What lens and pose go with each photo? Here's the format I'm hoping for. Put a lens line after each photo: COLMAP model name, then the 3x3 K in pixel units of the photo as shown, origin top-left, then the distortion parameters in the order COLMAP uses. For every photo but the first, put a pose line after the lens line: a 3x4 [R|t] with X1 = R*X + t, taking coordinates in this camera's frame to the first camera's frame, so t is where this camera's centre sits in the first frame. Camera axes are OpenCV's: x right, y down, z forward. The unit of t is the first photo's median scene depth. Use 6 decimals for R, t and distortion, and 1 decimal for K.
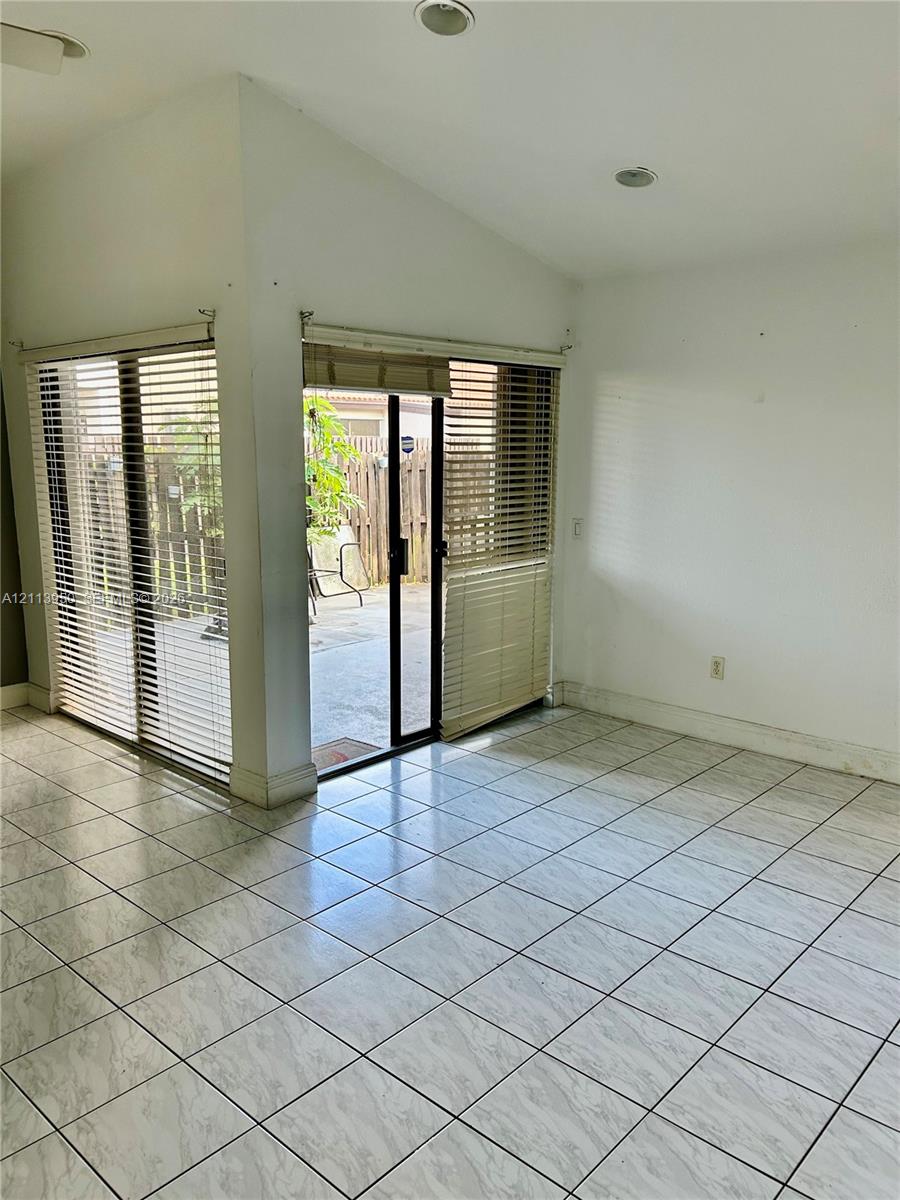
lens RADIAL K [[906.4, 0, 451.1], [0, 906.4, 636.7], [0, 0, 1]] dist [-0.036625, 0.002241]
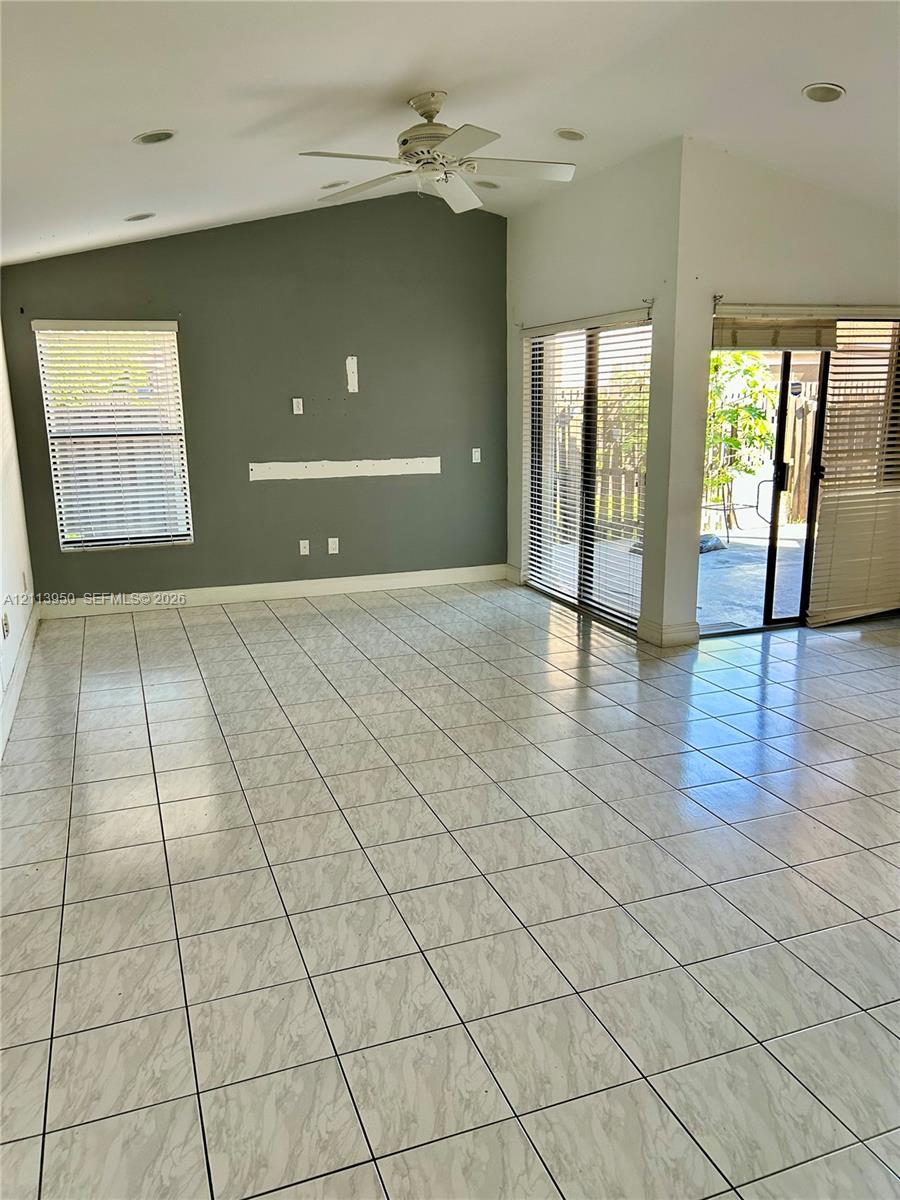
lens RADIAL K [[910.5, 0, 449.3], [0, 910.5, 632.0], [0, 0, 1]] dist [0.000688, 0.004481]
pose [[0.890360, 0.092738, -0.445711, 0.121465], [-0.071839, 0.995386, 0.063601, 0.083776], [0.449553, -0.024608, 0.892914, -0.386703]]
